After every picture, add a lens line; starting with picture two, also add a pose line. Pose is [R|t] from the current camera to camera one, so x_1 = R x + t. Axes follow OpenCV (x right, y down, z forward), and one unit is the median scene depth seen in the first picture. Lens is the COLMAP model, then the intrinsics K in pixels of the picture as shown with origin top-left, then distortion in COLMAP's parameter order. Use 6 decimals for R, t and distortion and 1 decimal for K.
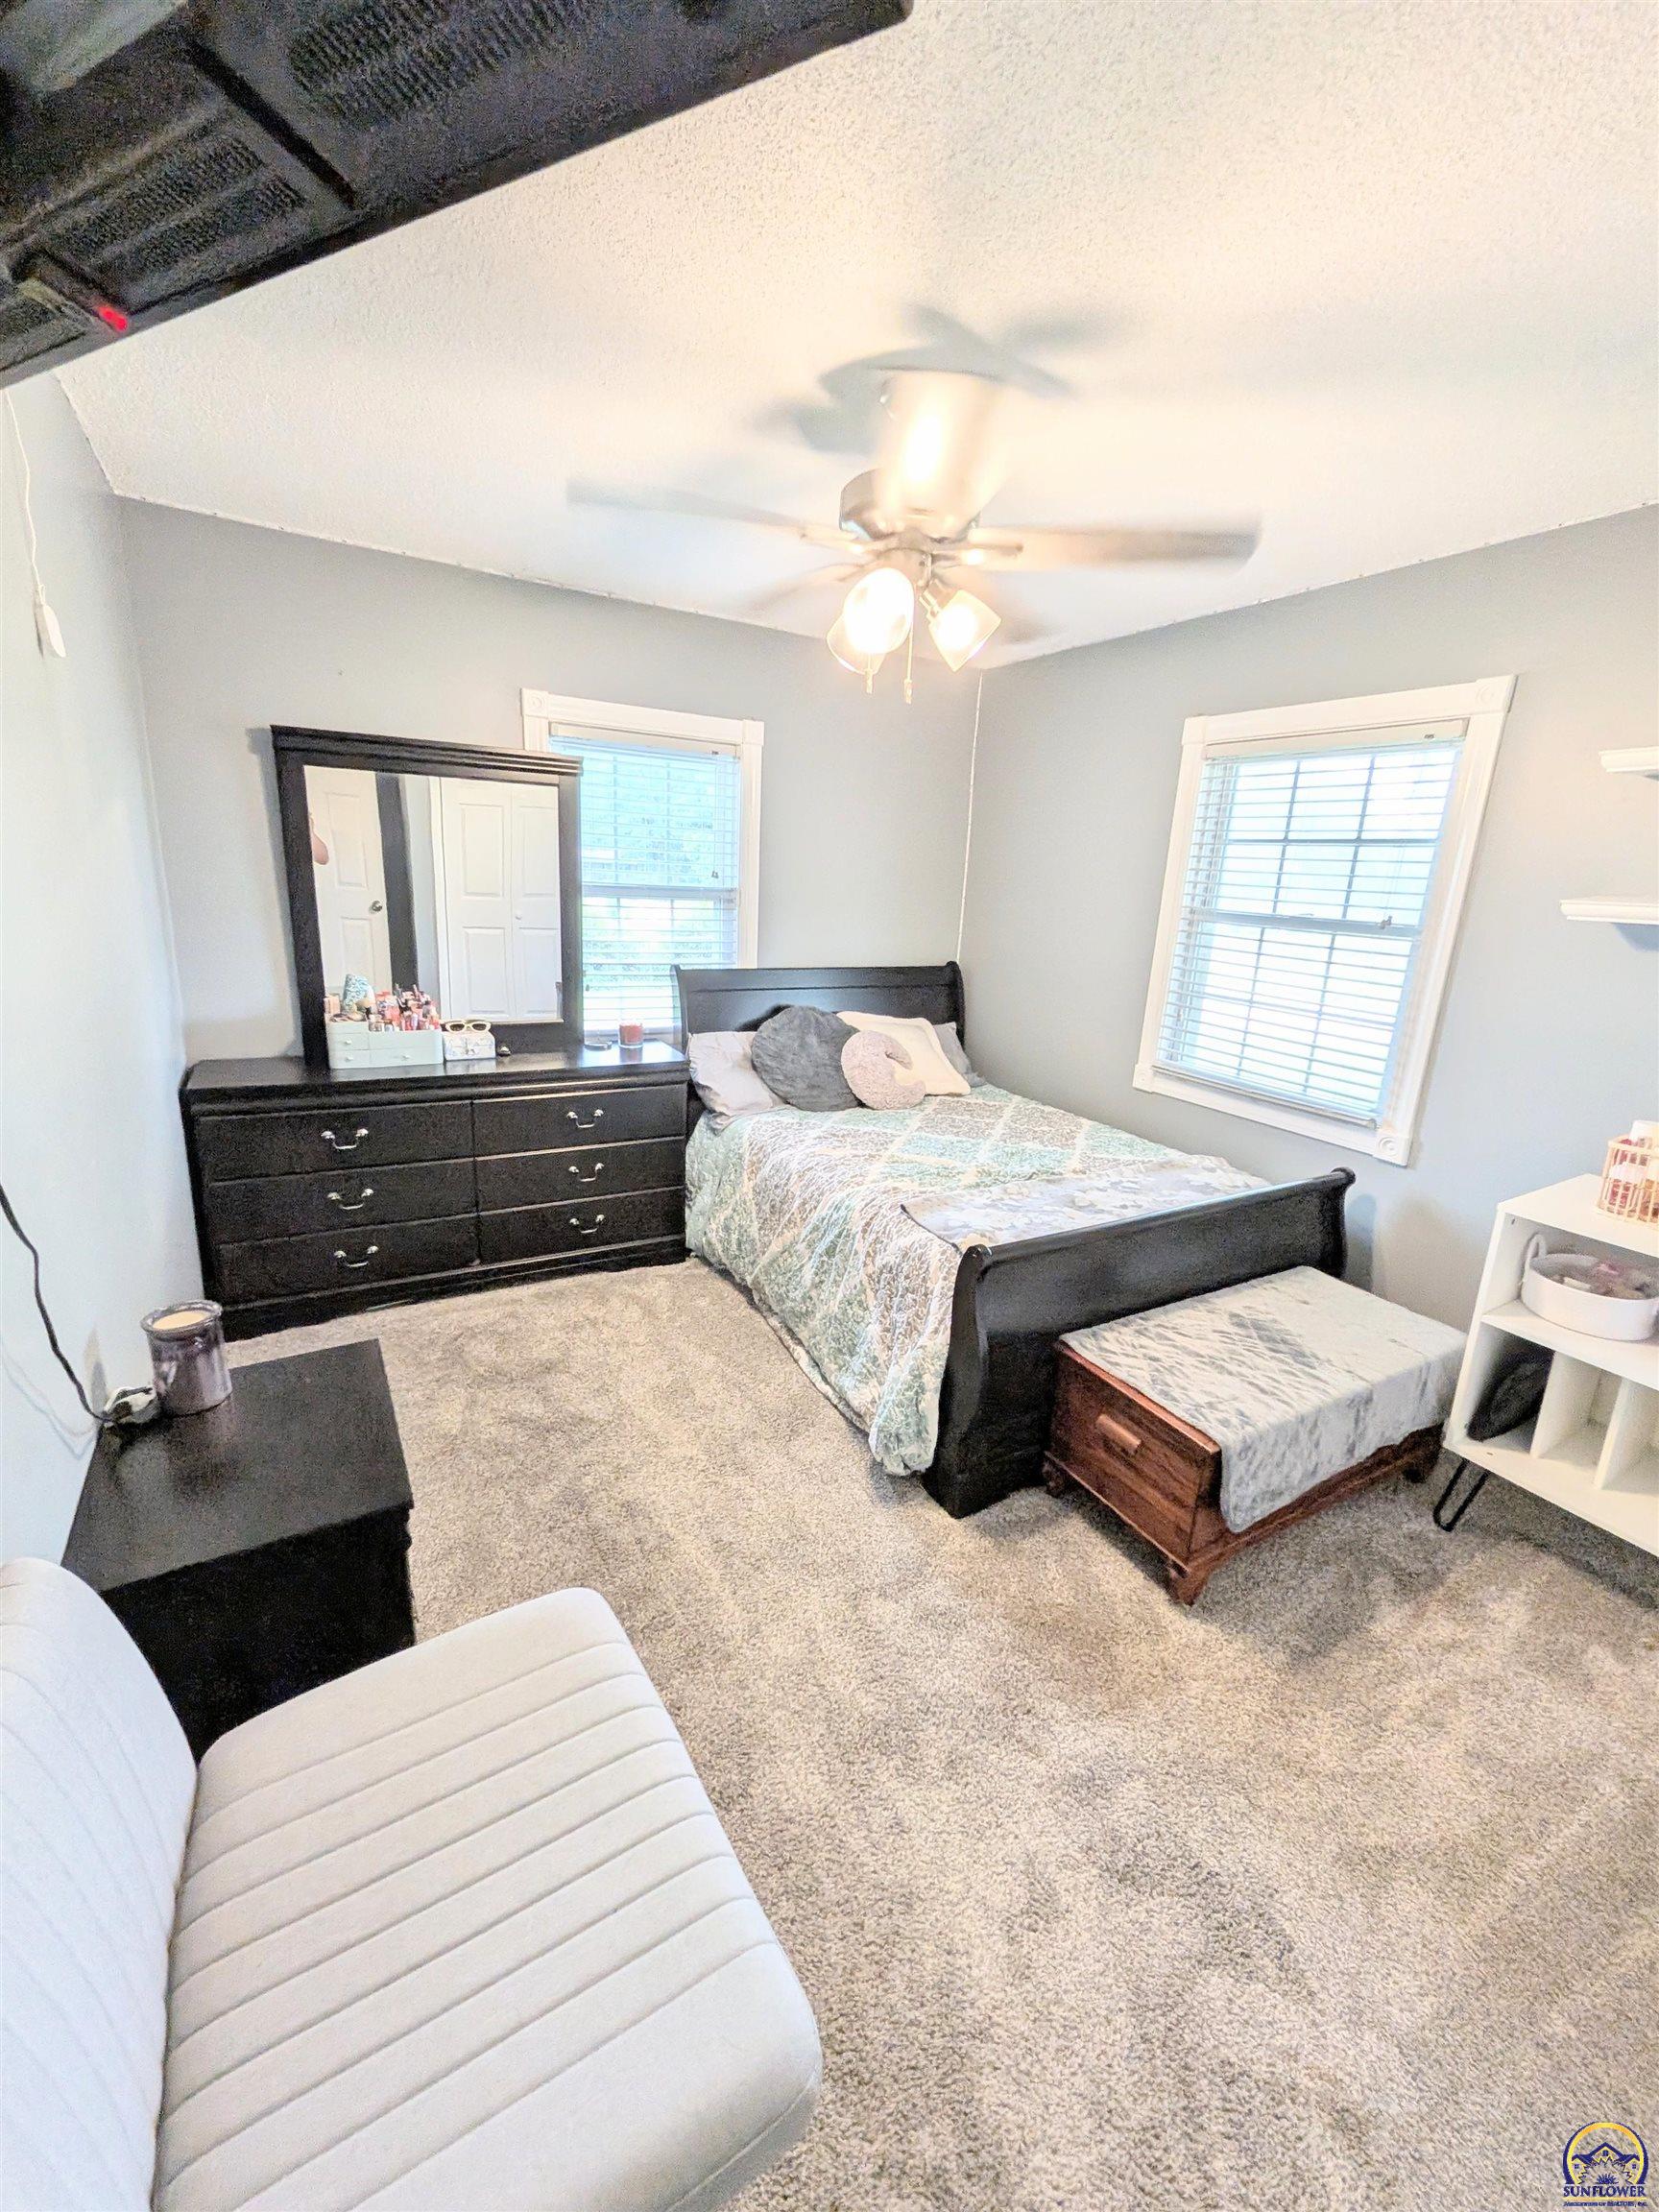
lens RADIAL K [[911.1, 0, 833.5], [0, 911.1, 1102.0], [0, 0, 1]] dist [-0.001698, 0.000241]
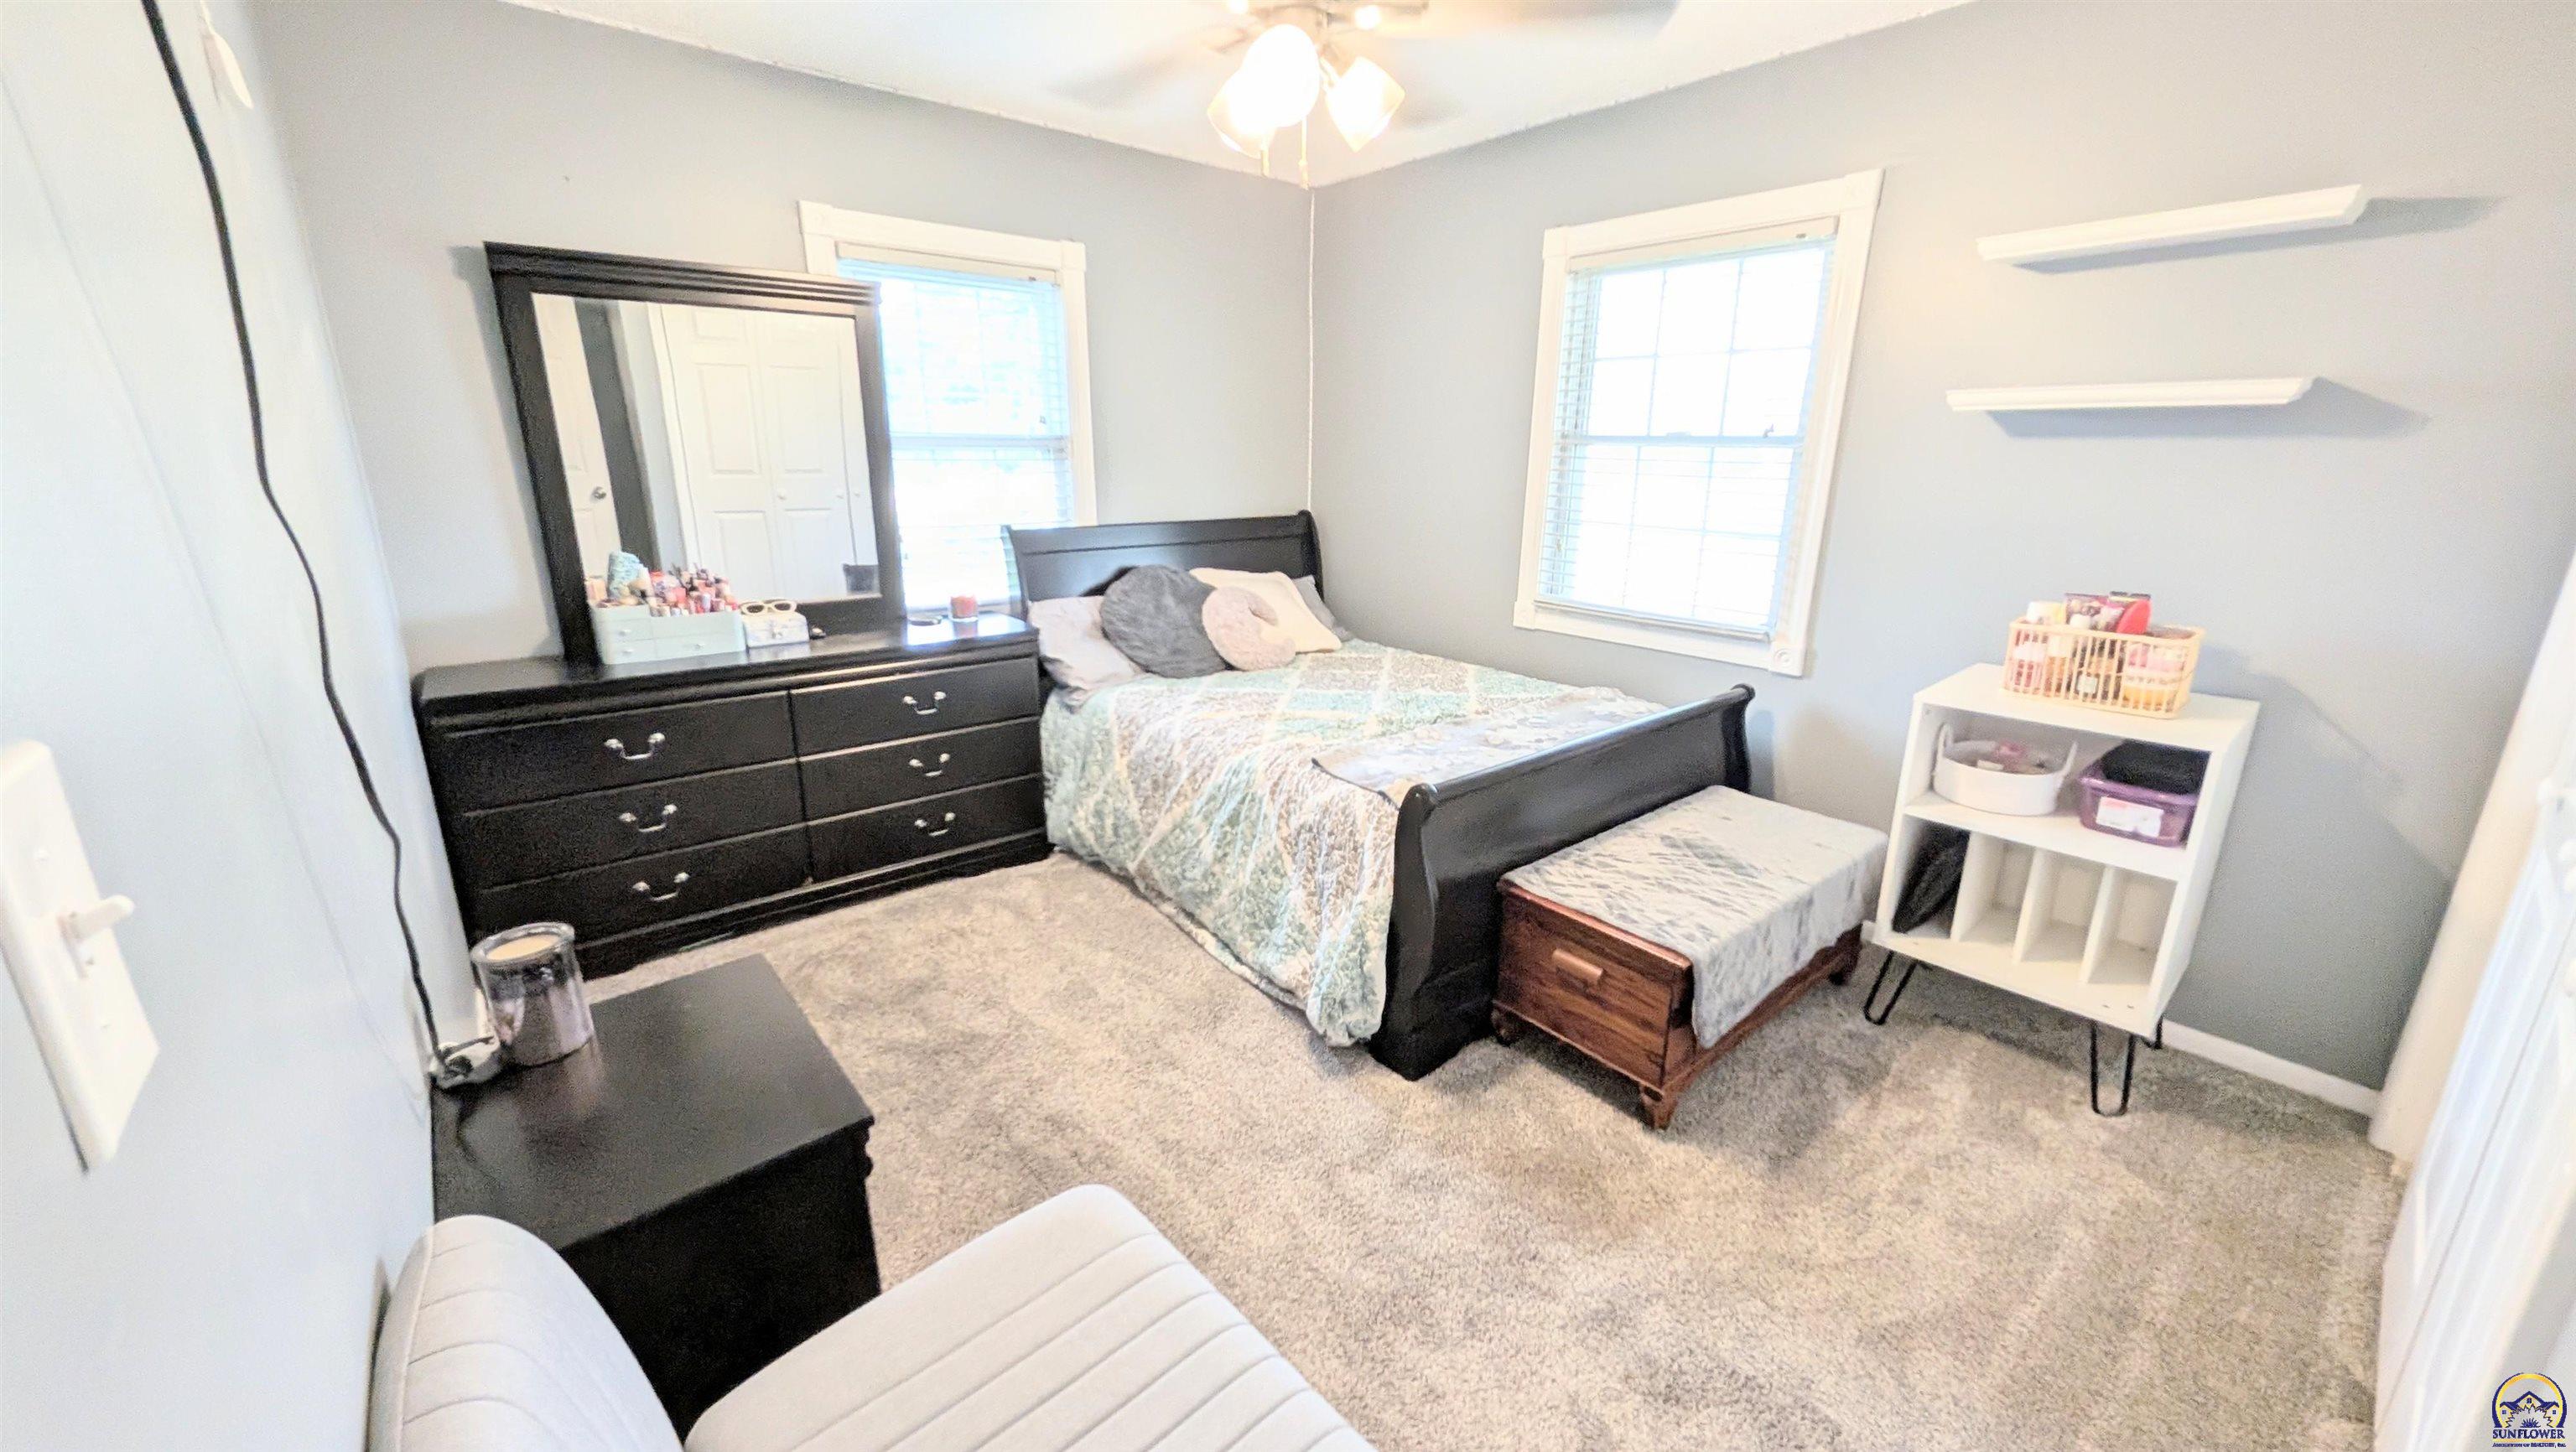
lens RADIAL K [[984.2, 0, 1288.6], [0, 984.2, 717.9], [0, 0, 1]] dist [-0.000915, -0.000225]
pose [[0.984522, -0.085057, 0.153237, -0.109882], [0.080876, 0.996167, 0.033326, 0.041226], [-0.155484, -0.020417, 0.987627, 0.029470]]
